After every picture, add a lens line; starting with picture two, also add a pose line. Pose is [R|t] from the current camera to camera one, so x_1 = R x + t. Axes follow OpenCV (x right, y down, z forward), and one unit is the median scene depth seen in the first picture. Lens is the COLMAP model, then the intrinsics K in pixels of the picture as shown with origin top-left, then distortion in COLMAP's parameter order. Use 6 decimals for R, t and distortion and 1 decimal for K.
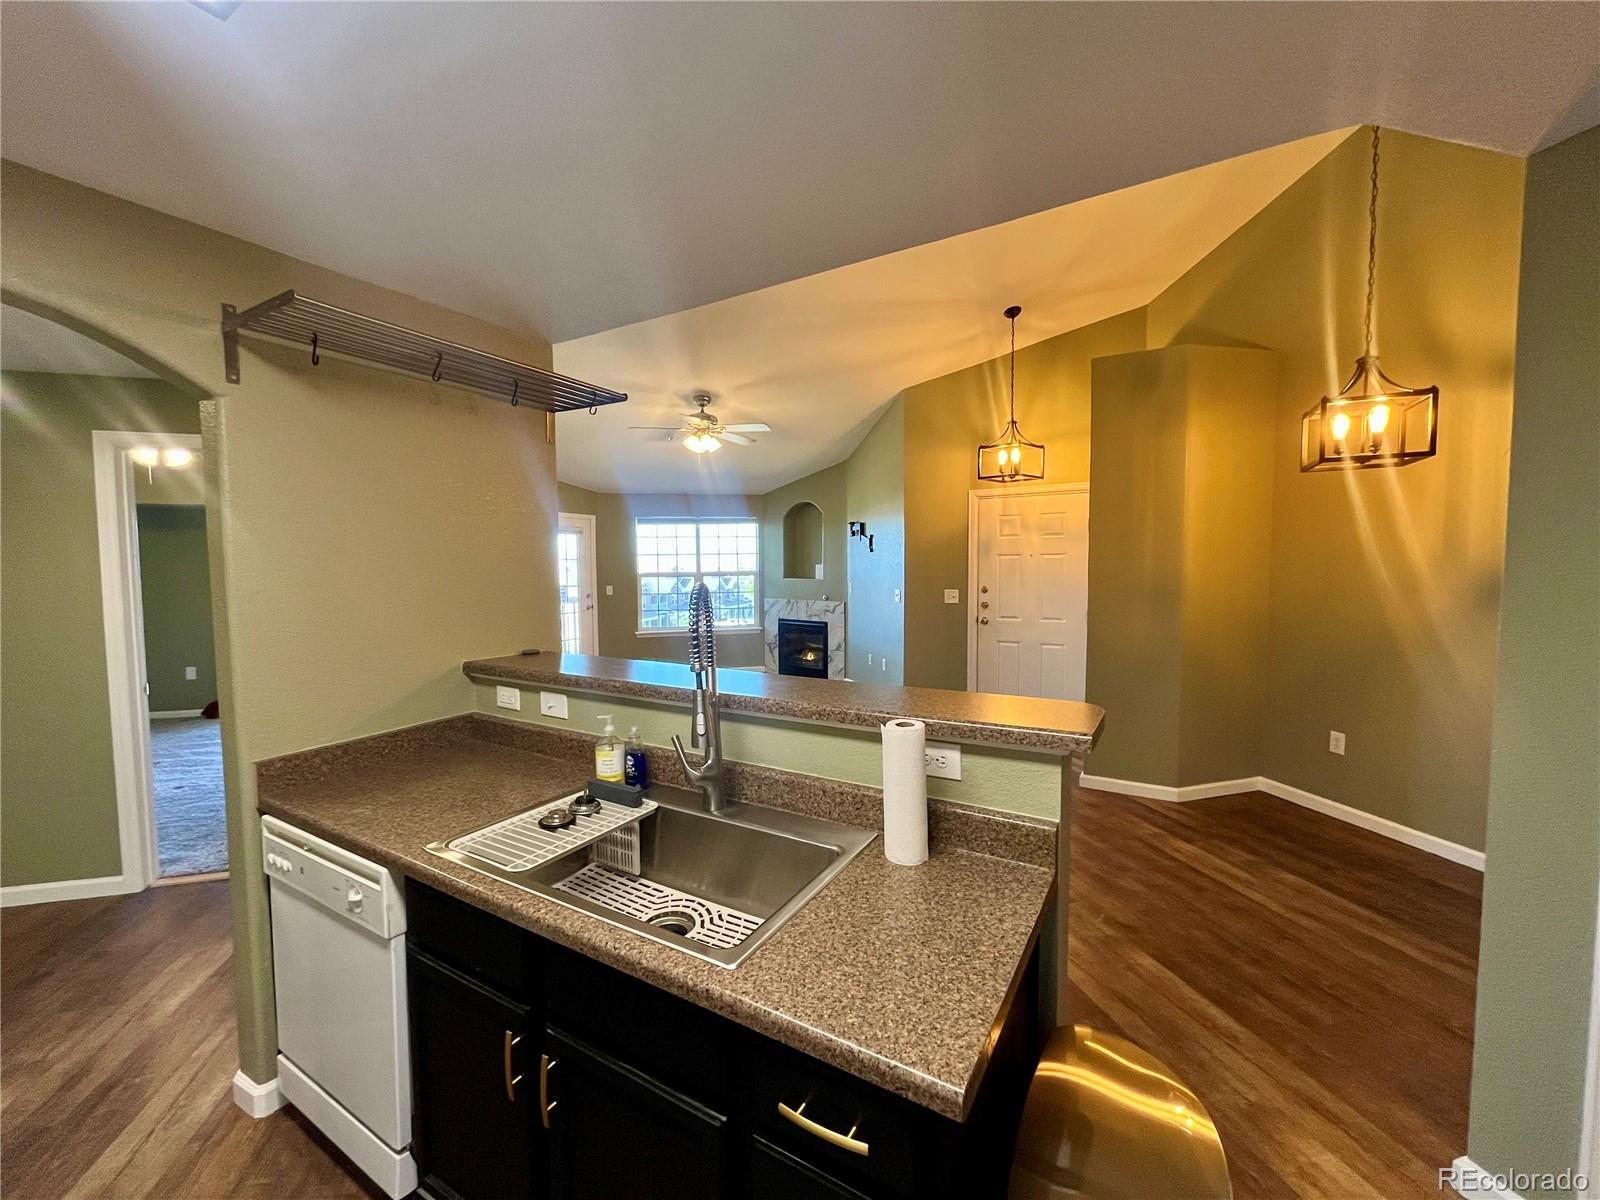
lens RADIAL K [[644.7, 0, 796.0], [0, 644.7, 600.3], [0, 0, 1]] dist [-0.003614, -0.000407]
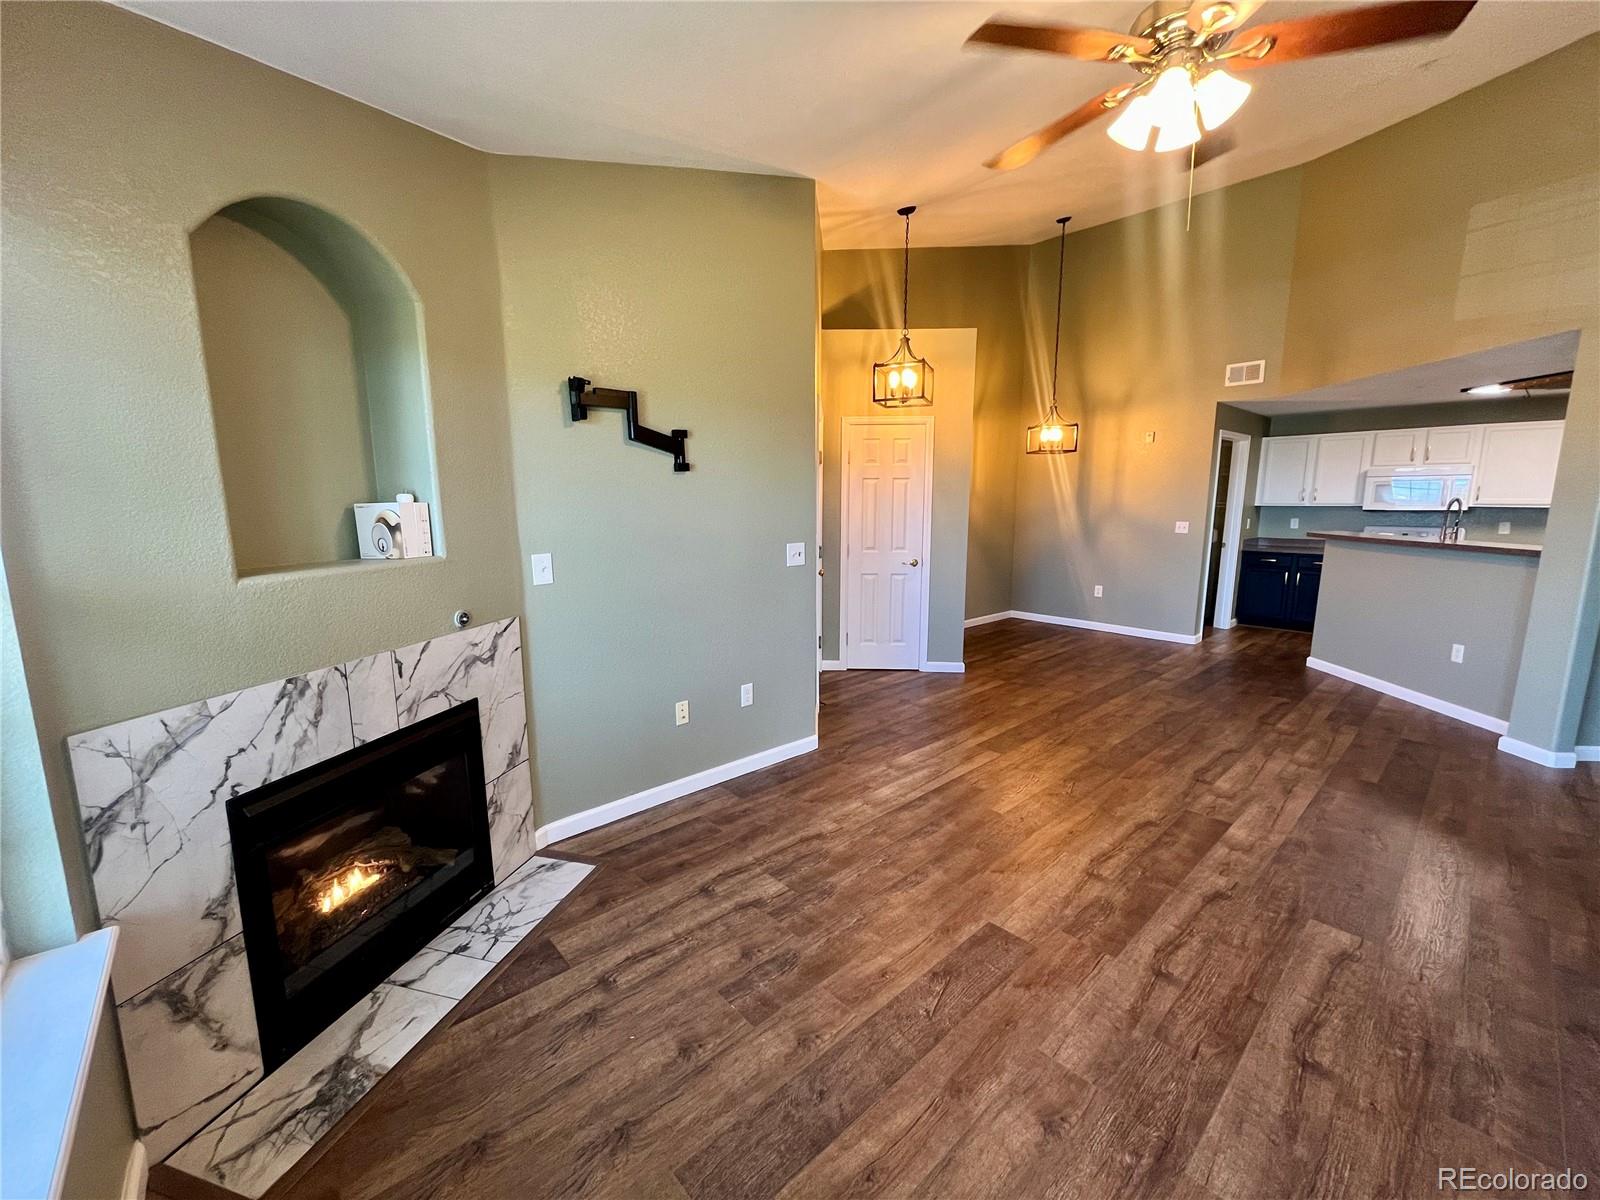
lens RADIAL K [[644.7, 0, 796.0], [0, 644.7, 600.3], [0, 0, 1]] dist [-0.003614, -0.000407]
pose [[-0.467078, -0.129295, 0.874712, -0.269953], [0.061565, 0.982095, 0.178042, -0.053479], [-0.882070, 0.137011, -0.450755, 0.986270]]
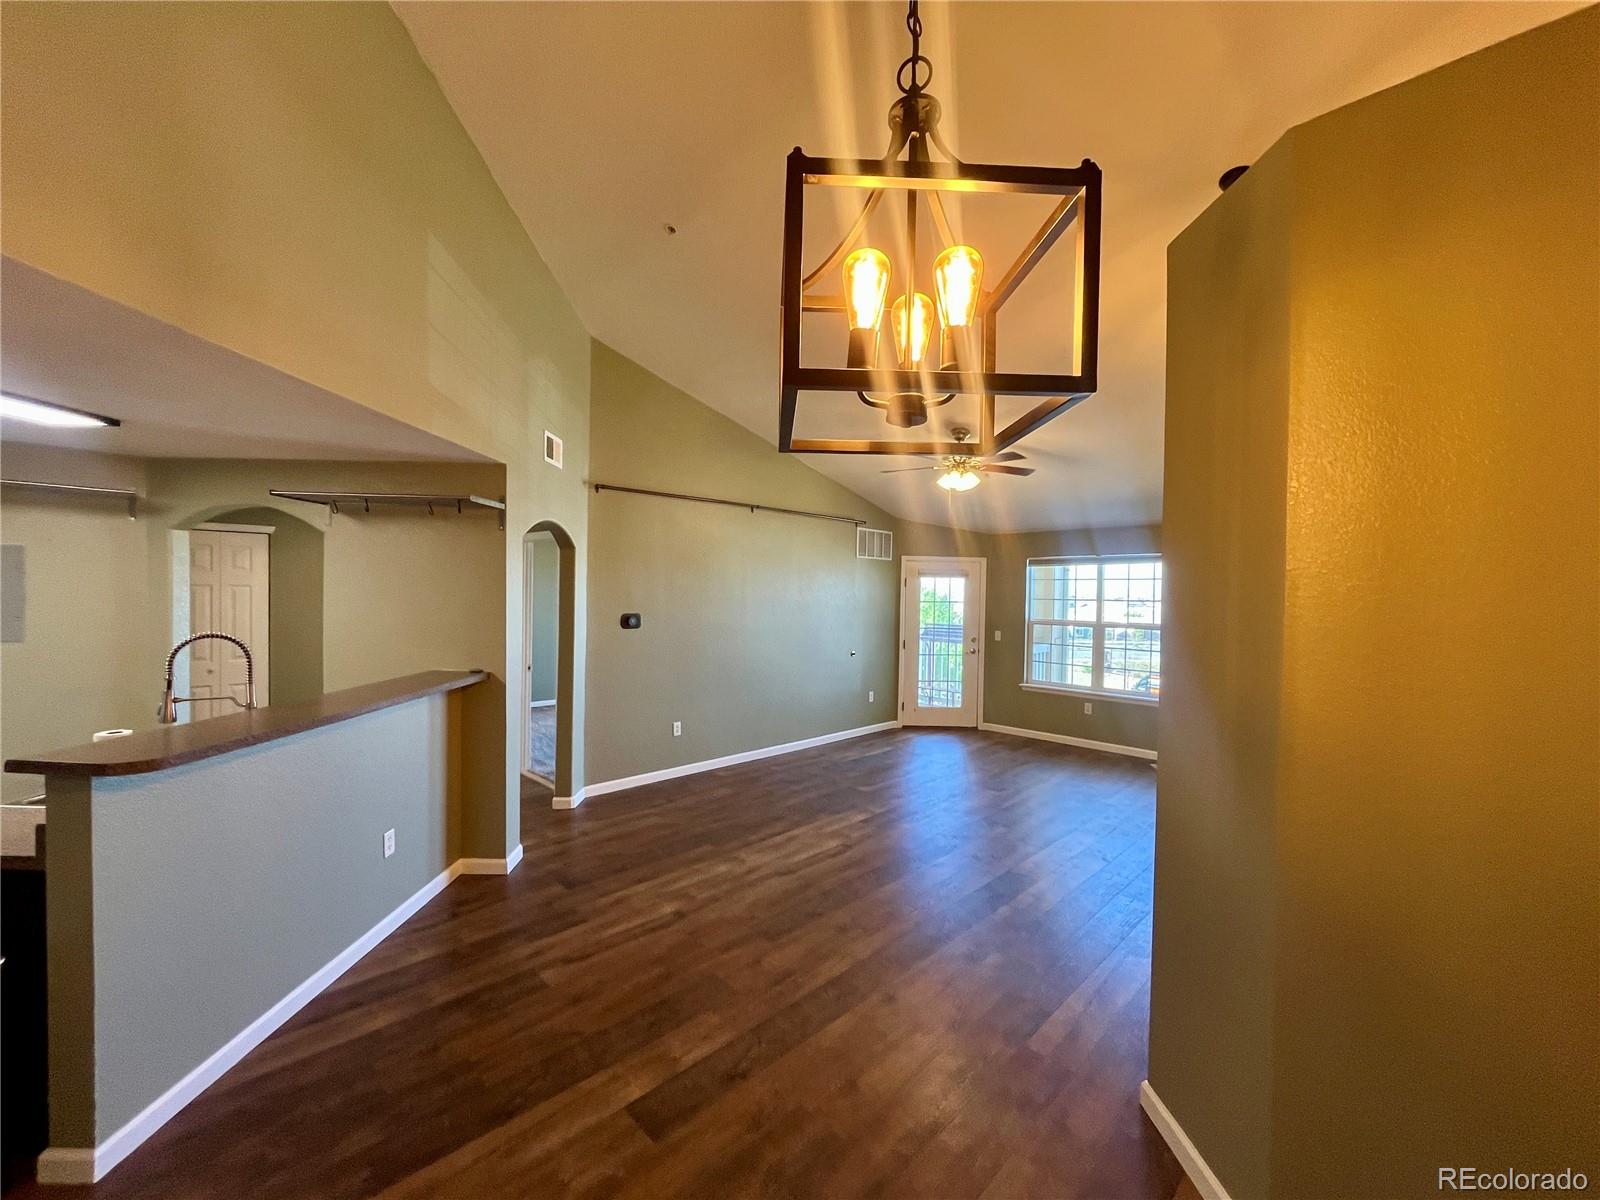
lens RADIAL K [[644.7, 0, 796.0], [0, 644.7, 600.3], [0, 0, 1]] dist [-0.003614, -0.000407]
pose [[0.508299, 0.028282, -0.860716, 0.383061], [-0.072770, 0.997297, -0.010205, -0.036912], [0.858101, 0.067821, 0.508983, 0.263158]]
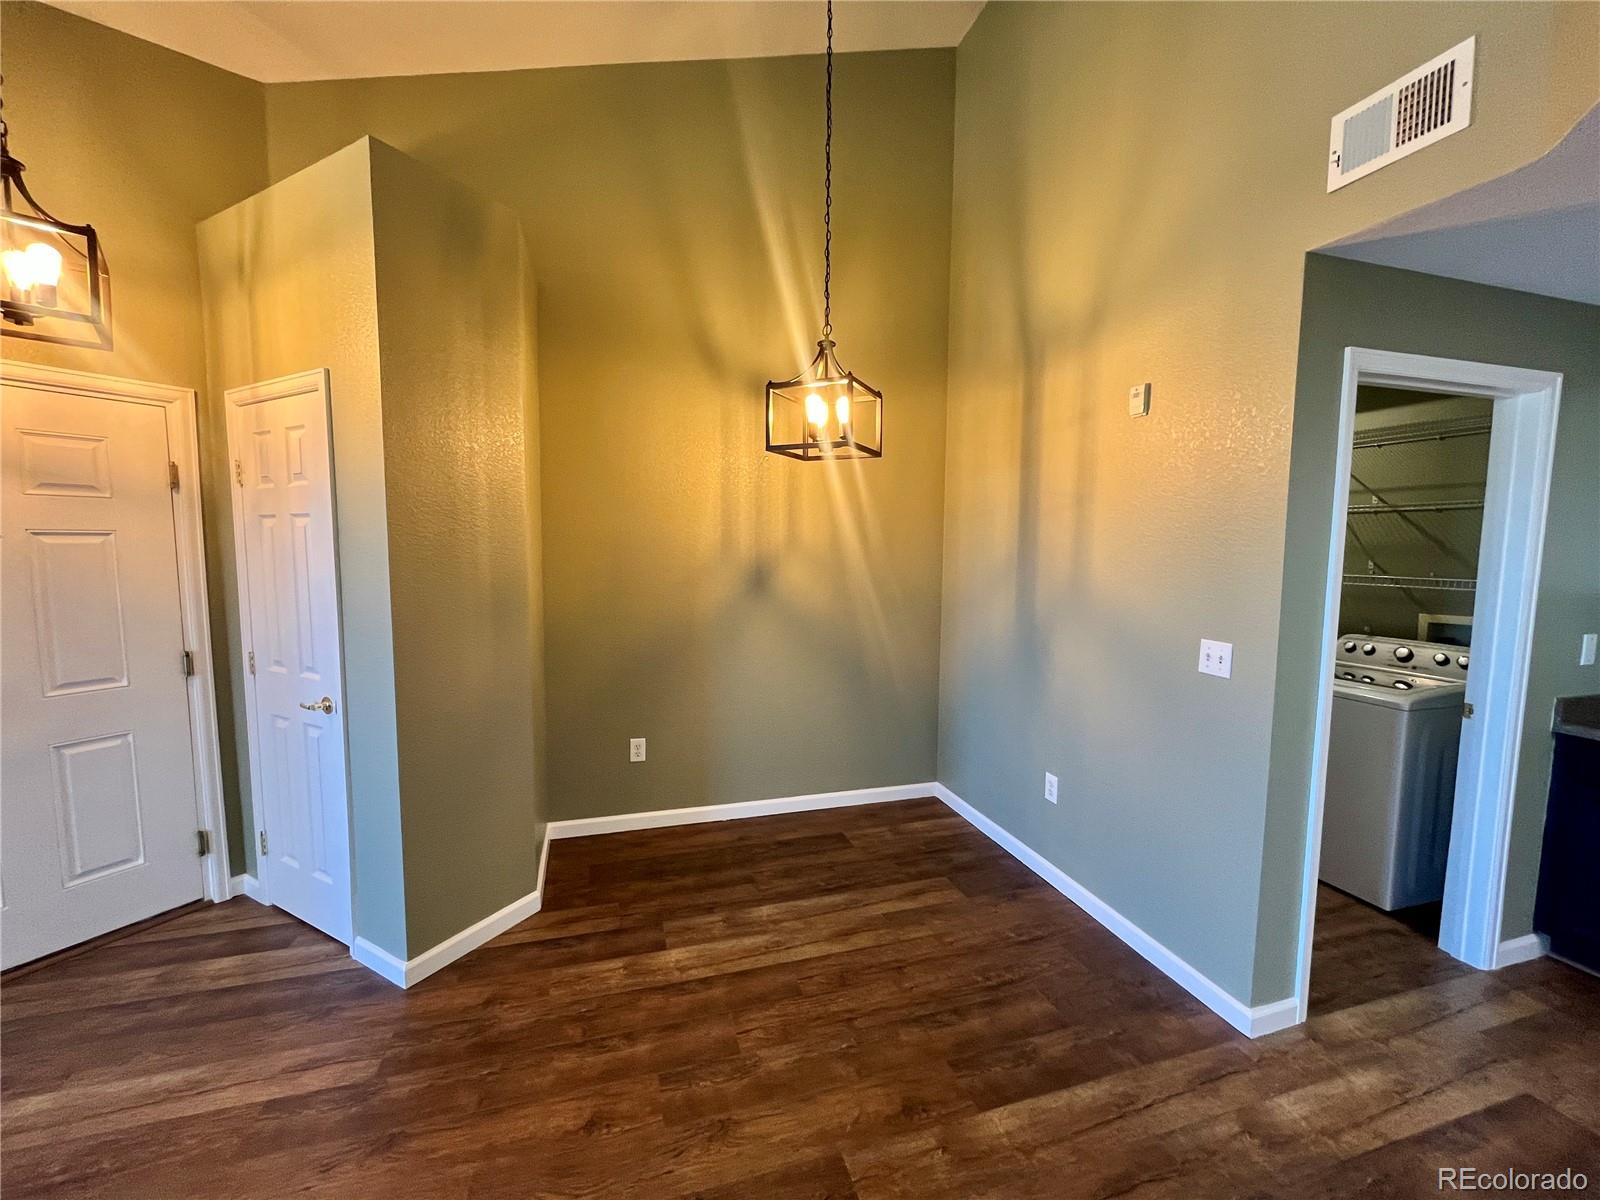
lens RADIAL K [[644.7, 0, 796.0], [0, 644.7, 600.3], [0, 0, 1]] dist [-0.003614, -0.000407]
pose [[-0.041065, -0.073710, 0.996434, -0.033049], [0.055129, 0.995589, 0.075920, -0.022809], [-0.997634, 0.058050, -0.036820, 0.365439]]
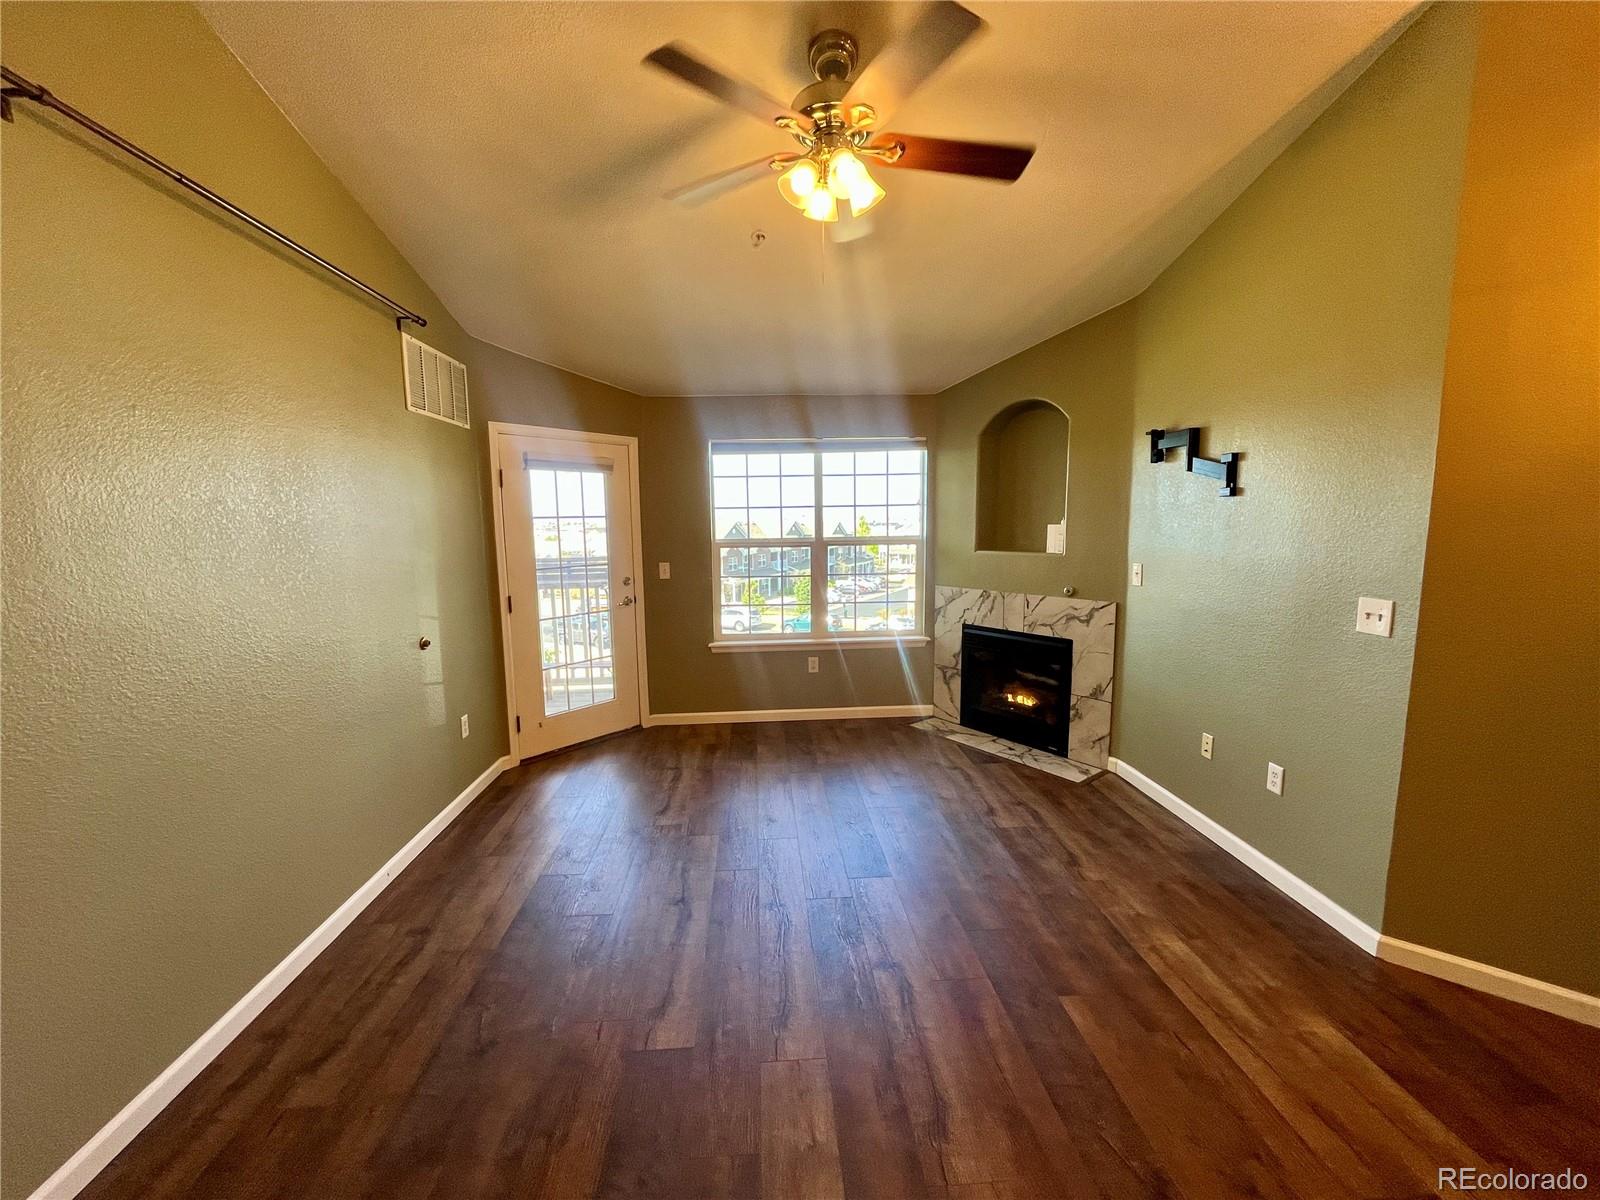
lens RADIAL K [[644.7, 0, 796.0], [0, 644.7, 600.3], [0, 0, 1]] dist [-0.003614, -0.000407]
pose [[0.982966, 0.018559, -0.182847, -0.070392], [-0.006074, 0.997625, 0.068608, -0.029811], [0.183686, -0.066329, 0.980745, 0.466026]]
